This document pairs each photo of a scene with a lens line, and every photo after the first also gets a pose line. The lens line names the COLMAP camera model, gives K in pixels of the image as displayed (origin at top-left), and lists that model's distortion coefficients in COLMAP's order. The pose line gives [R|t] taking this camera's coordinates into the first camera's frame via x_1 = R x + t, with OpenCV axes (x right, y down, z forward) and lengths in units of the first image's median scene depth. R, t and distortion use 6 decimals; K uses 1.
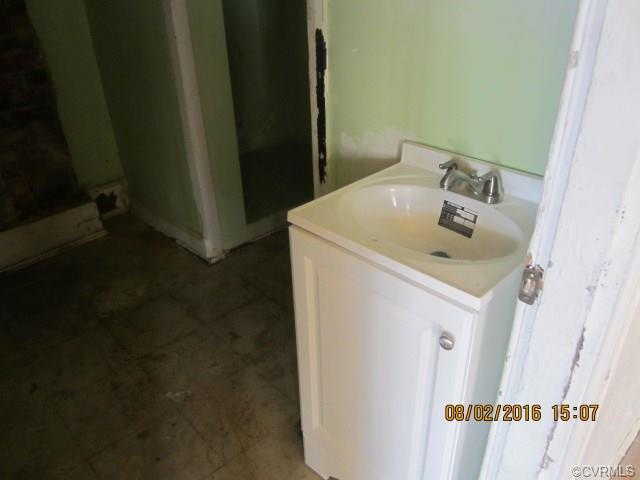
lens RADIAL K [[521.3, 0, 319.6], [0, 521.3, 242.1], [0, 0, 1]] dist [-0.045424, 0.006107]
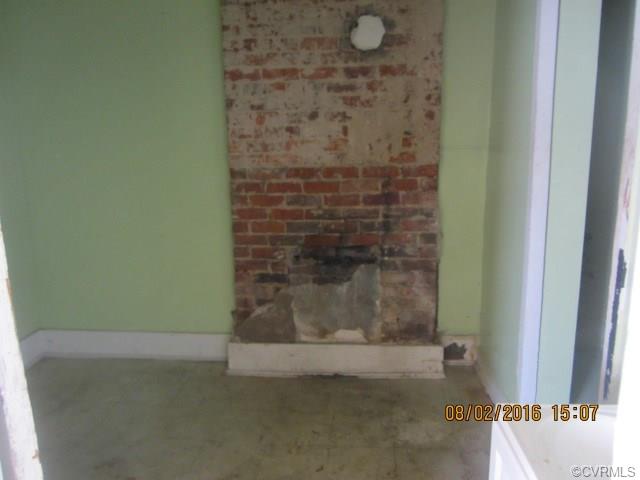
lens RADIAL K [[521.3, 0, 322.4], [0, 521.3, 241.5], [0, 0, 1]] dist [-0.045424, 0.006107]
pose [[0.669901, 0.172091, -0.722231, 0.184443], [-0.380720, 0.914758, -0.135169, -0.036840], [0.637405, 0.365517, 0.678315, -0.034964]]
